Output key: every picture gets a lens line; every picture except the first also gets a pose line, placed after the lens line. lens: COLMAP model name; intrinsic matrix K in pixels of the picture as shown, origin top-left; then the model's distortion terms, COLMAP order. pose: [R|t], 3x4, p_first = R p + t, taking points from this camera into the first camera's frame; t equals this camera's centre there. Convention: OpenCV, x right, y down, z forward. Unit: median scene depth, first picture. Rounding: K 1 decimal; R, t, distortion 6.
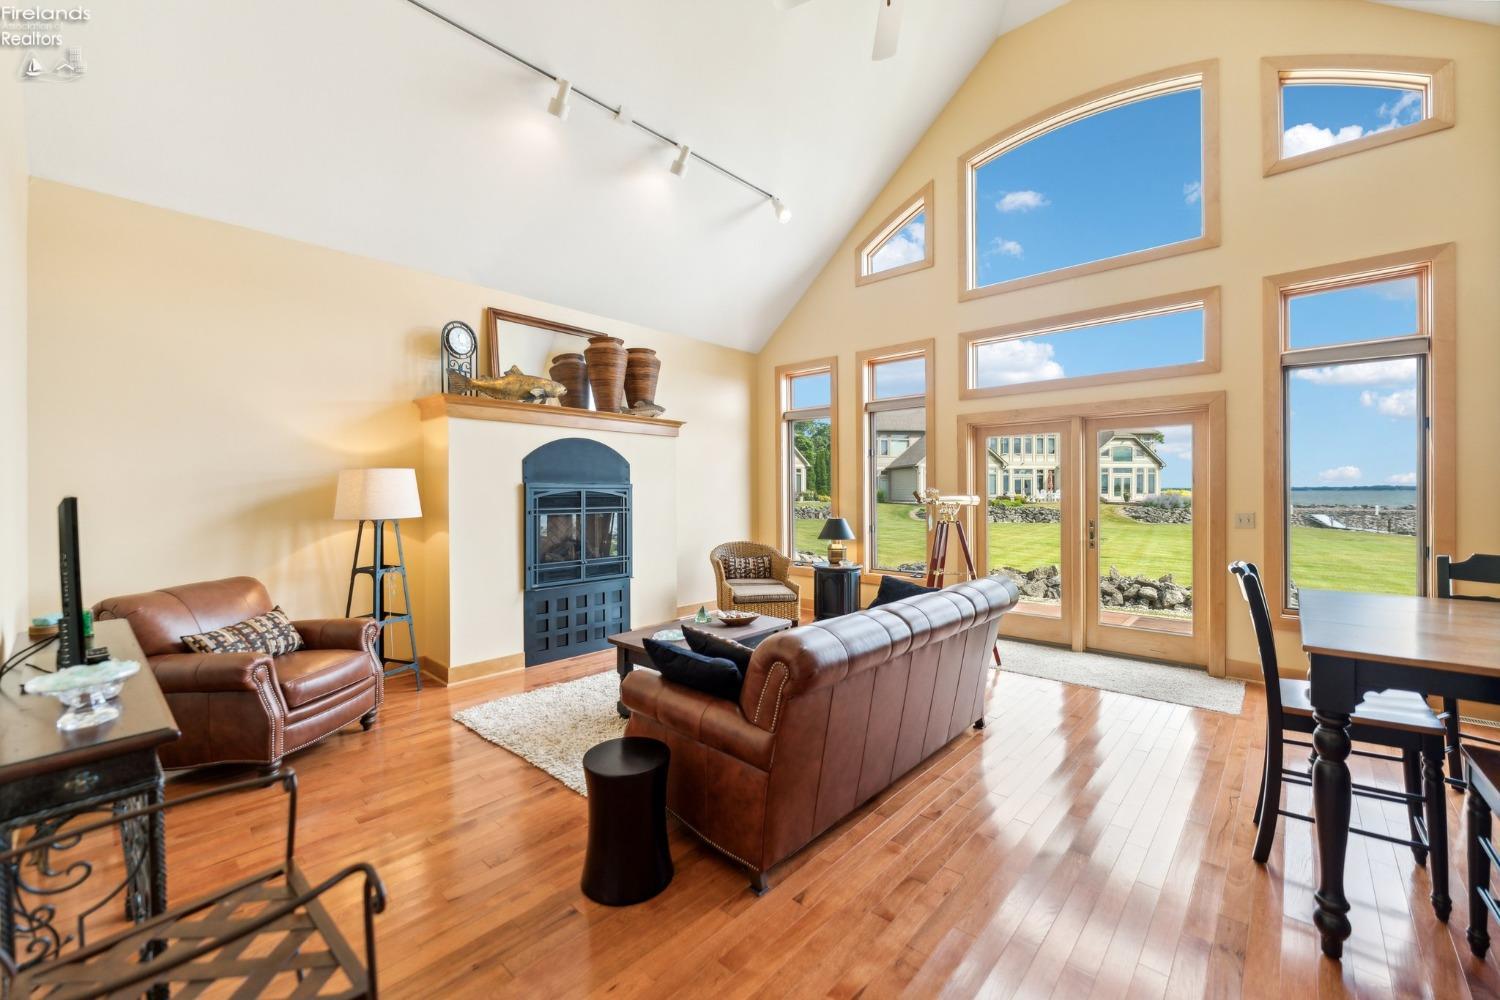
lens RADIAL K [[603.0, 0, 744.9], [0, 603.0, 493.0], [0, 0, 1]] dist [-0.003036, 0.001027]
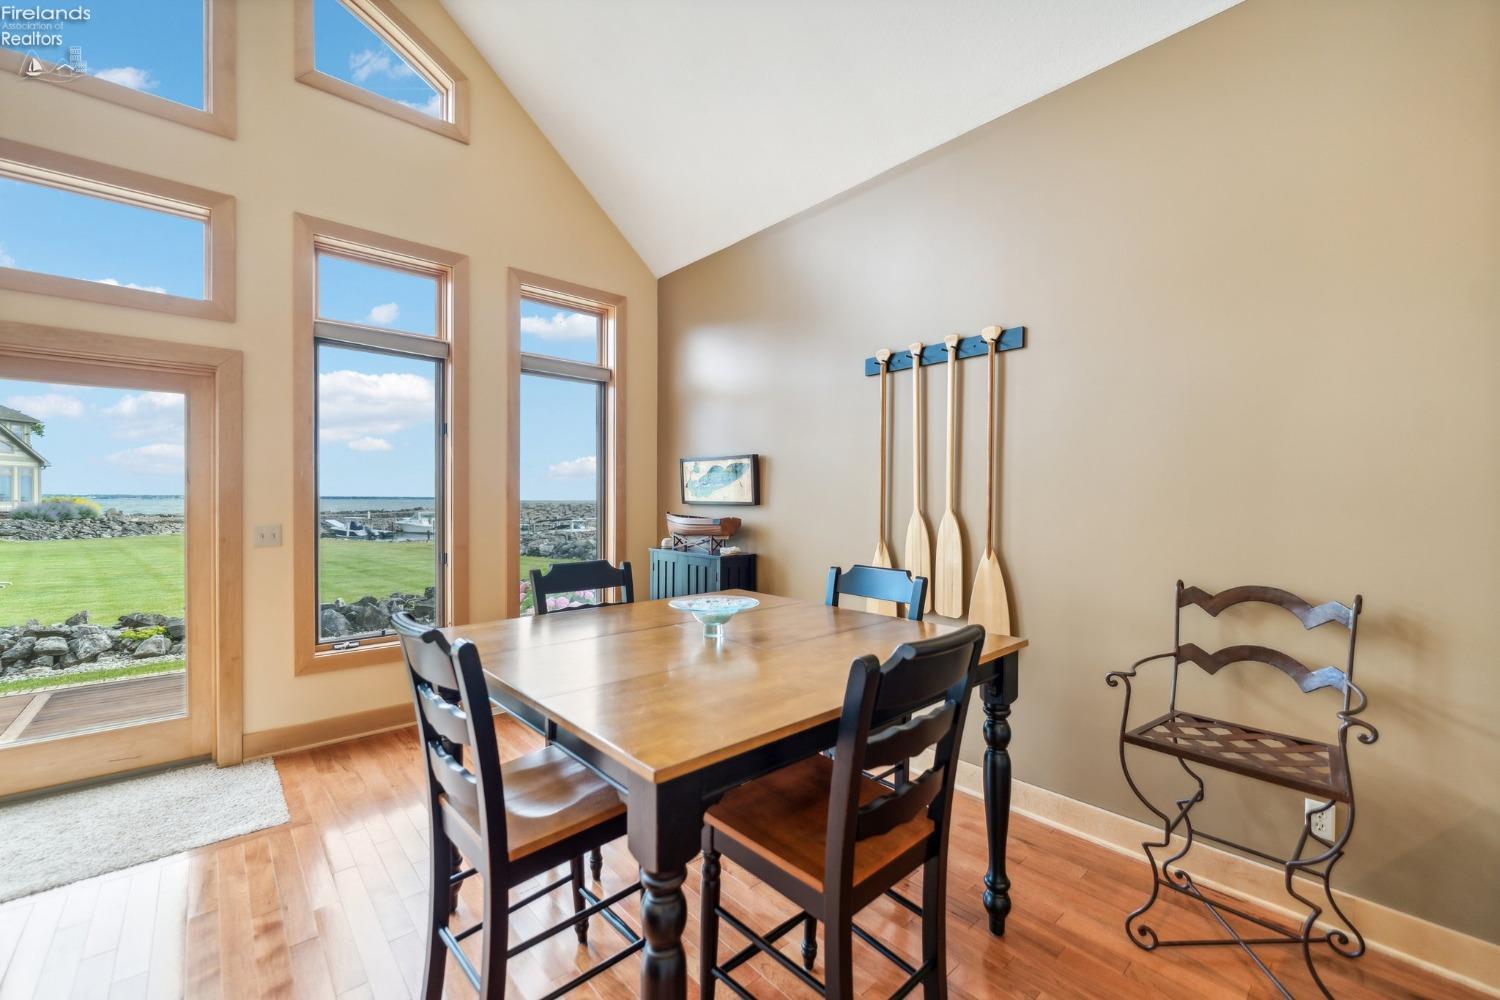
lens RADIAL K [[603.0, 0, 744.8], [0, 603.0, 507.2], [0, 0, 1]] dist [-0.003036, 0.001027]
pose [[0.097713, -0.007870, 0.995184, 0.112920], [-0.002373, 0.999964, 0.008141, 0.001929], [-0.995212, -0.003157, 0.097691, 0.247419]]
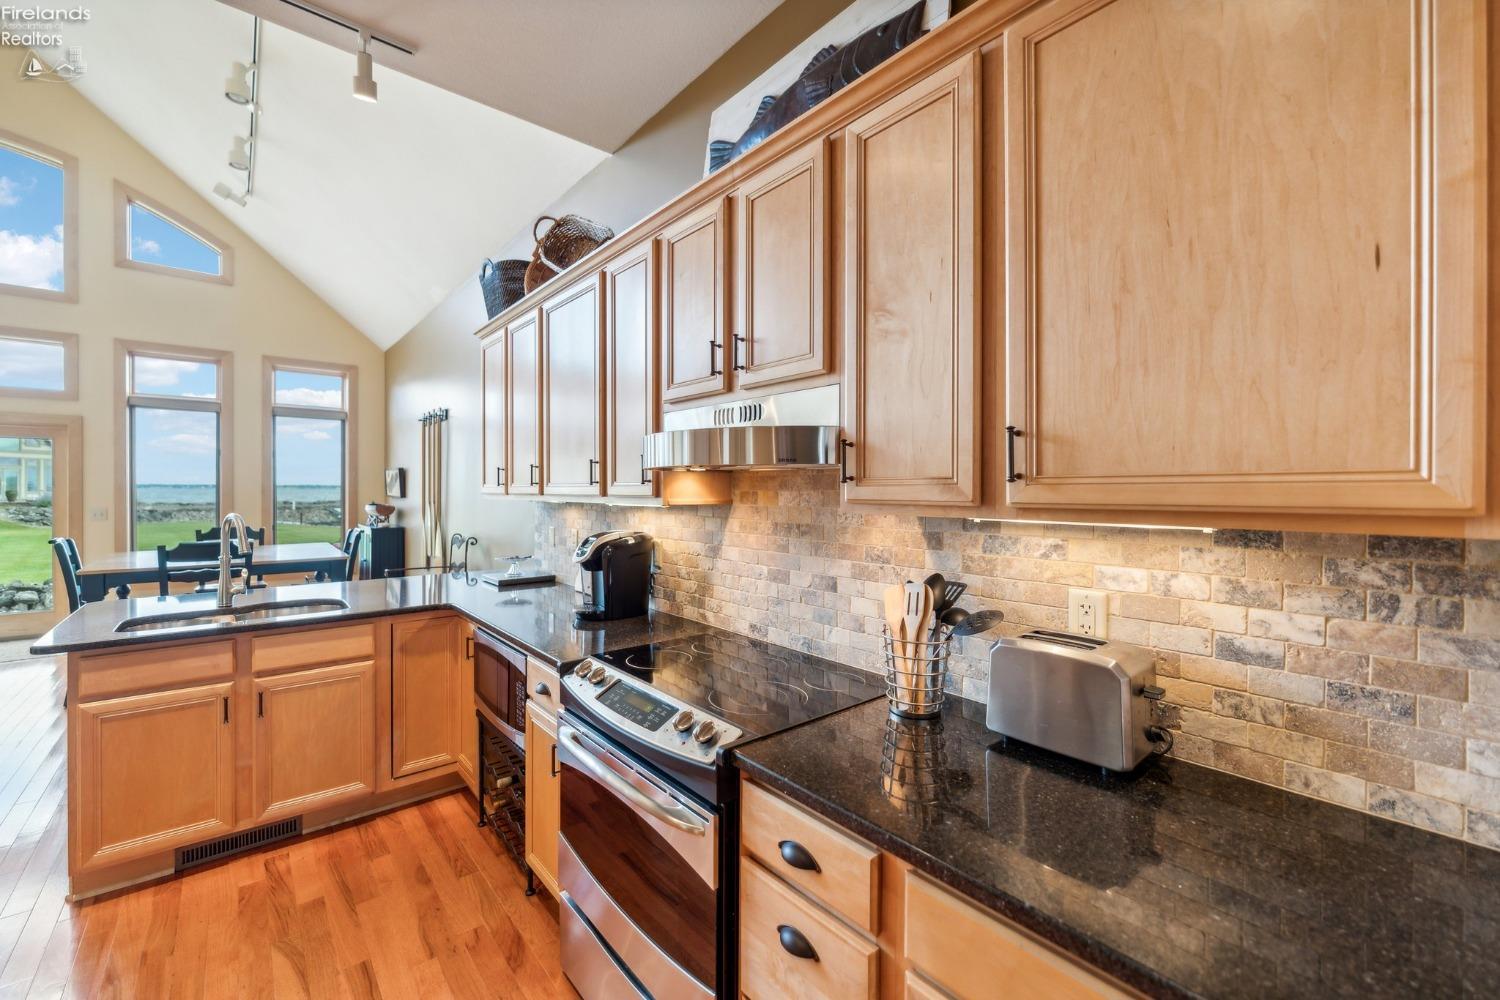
lens RADIAL K [[603.0, 0, 751.9], [0, 603.0, 494.3], [0, 0, 1]] dist [-0.003036, 0.001027]
pose [[0.120181, -0.003000, 0.992747, -0.227085], [-0.003966, 0.999986, 0.003502, -0.006942], [-0.992744, -0.004358, 0.120168, -0.421029]]
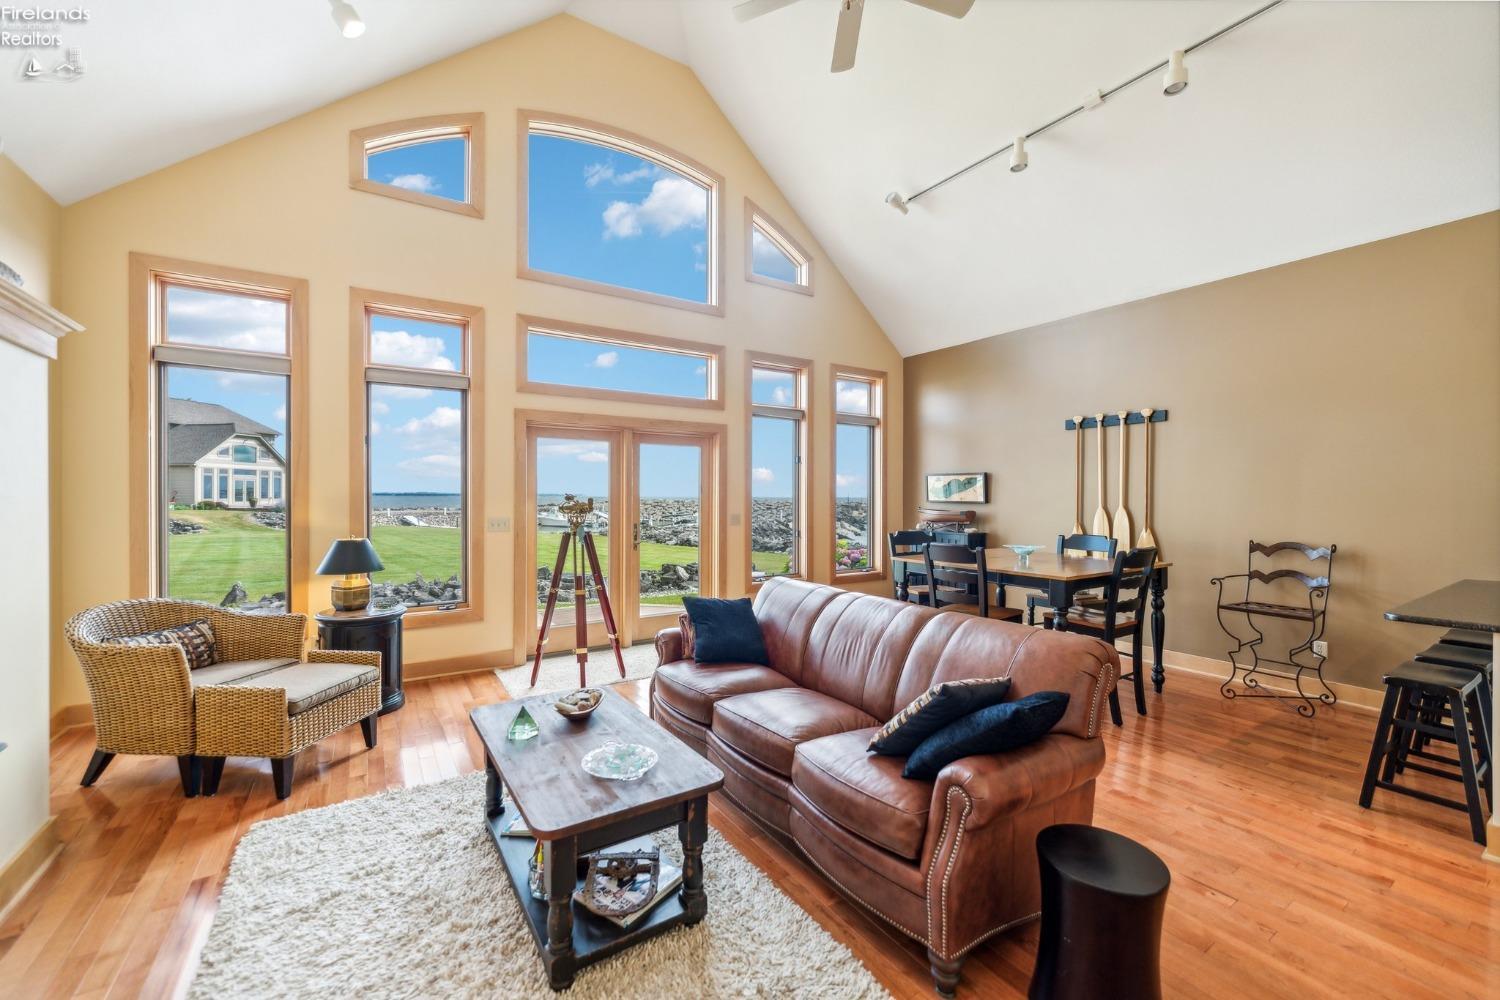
lens RADIAL K [[603.0, 0, 744.4], [0, 603.0, 497.3], [0, 0, 1]] dist [-0.003036, 0.001027]
pose [[0.251641, 0.001598, 0.967819, -0.358654], [-0.001584, 0.999998, -0.001239, -0.003220], [-0.967819, -0.001221, 0.251643, 0.434036]]
